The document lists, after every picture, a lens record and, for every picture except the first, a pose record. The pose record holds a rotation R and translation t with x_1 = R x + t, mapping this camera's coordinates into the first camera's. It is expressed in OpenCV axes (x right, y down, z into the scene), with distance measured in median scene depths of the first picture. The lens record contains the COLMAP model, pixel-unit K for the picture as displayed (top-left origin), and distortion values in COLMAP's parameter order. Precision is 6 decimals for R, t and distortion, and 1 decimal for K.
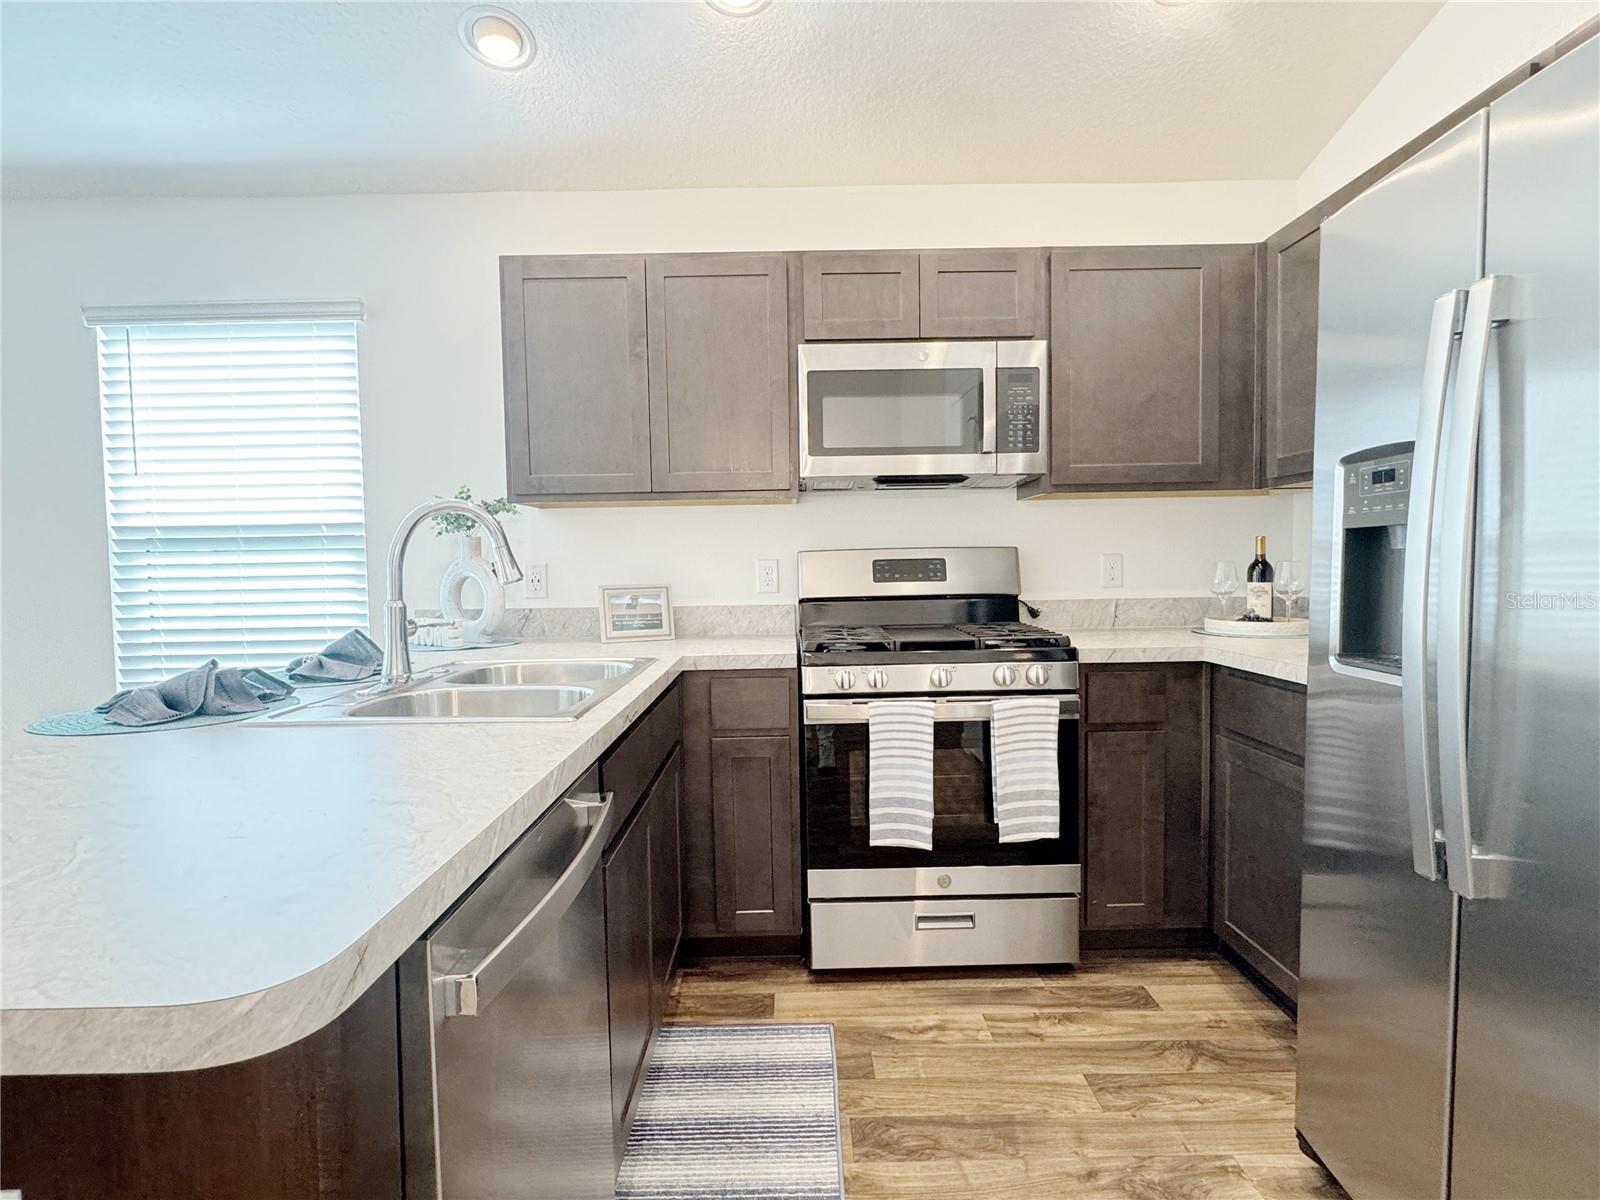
lens RADIAL K [[804.2, 0, 795.4], [0, 804.2, 601.4], [0, 0, 1]] dist [-0.006657, 0.002476]
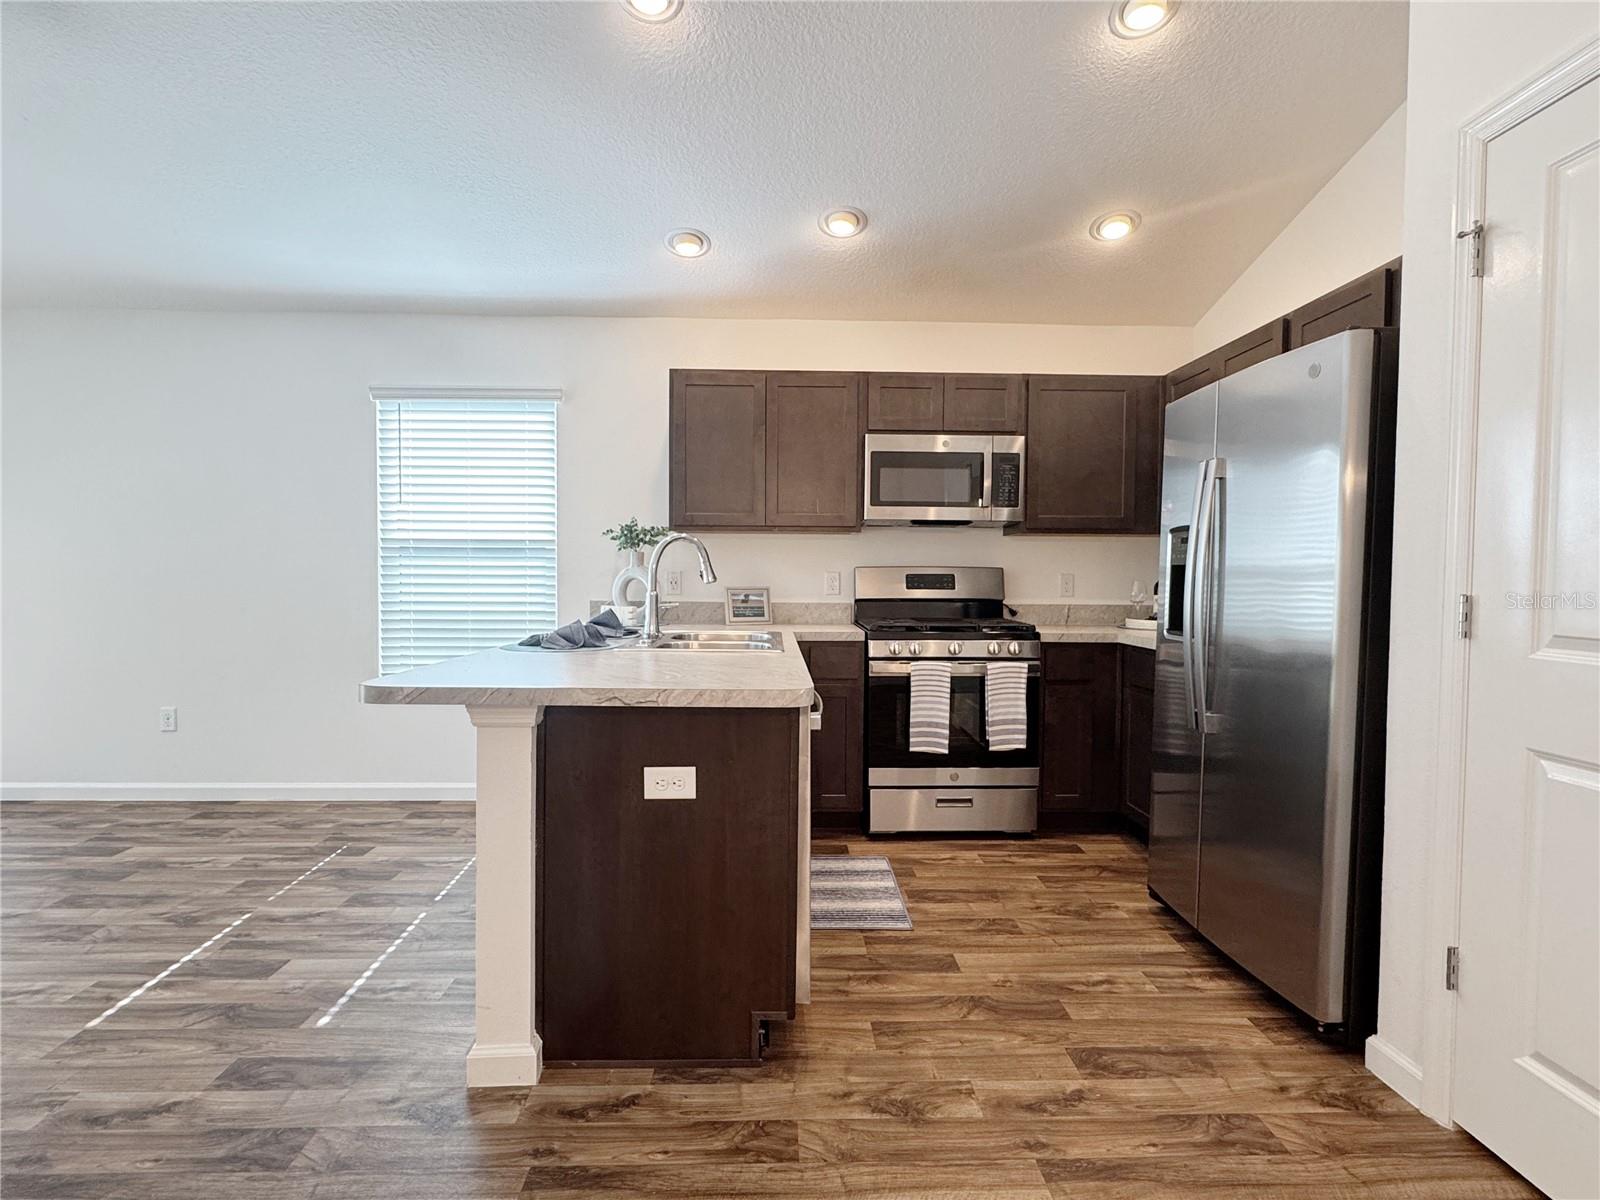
lens RADIAL K [[803.4, 0, 796.3], [0, 803.4, 600.5], [0, 0, 1]] dist [-0.005095, 0.001166]
pose [[0.999411, 0.023813, 0.024718, -0.160865], [-0.023452, 0.999616, -0.014770, 0.026974], [-0.025060, 0.014182, 0.999585, -0.540648]]
